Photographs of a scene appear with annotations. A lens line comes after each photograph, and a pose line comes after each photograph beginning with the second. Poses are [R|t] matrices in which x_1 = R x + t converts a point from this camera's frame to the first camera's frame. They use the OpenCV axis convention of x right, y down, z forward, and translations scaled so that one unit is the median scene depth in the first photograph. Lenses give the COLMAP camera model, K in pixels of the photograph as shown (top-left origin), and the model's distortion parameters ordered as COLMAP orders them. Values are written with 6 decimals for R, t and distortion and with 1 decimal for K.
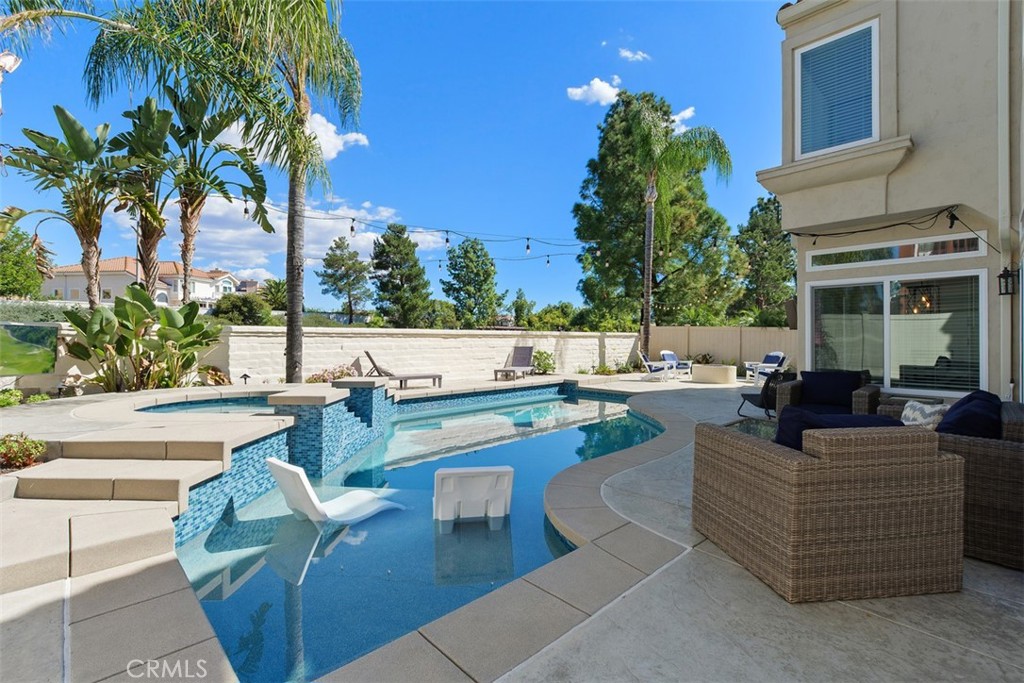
lens RADIAL K [[469.1, 0, 517.7], [0, 469.1, 339.2], [0, 0, 1]] dist [-0.016653, -0.000241]
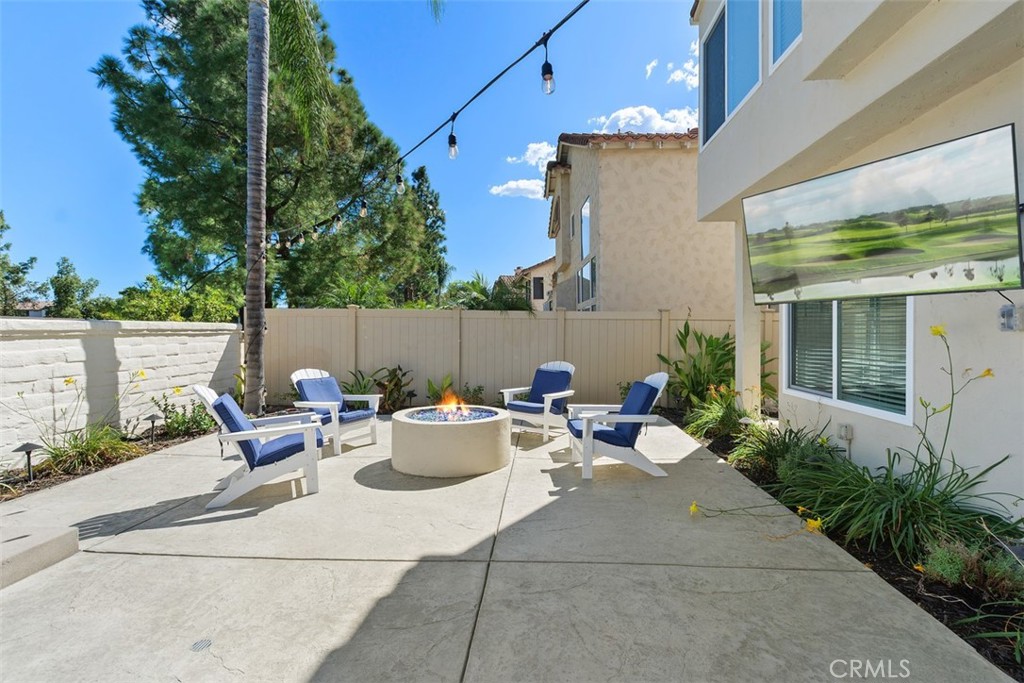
lens RADIAL K [[469.1, 0, 519.3], [0, 469.1, 338.4], [0, 0, 1]] dist [-0.016653, -0.000241]
pose [[0.738149, -0.021863, 0.674284, 0.113286], [0.013564, 0.999754, 0.017567, -0.002611], [-0.674502, -0.003820, 0.738263, 0.363080]]
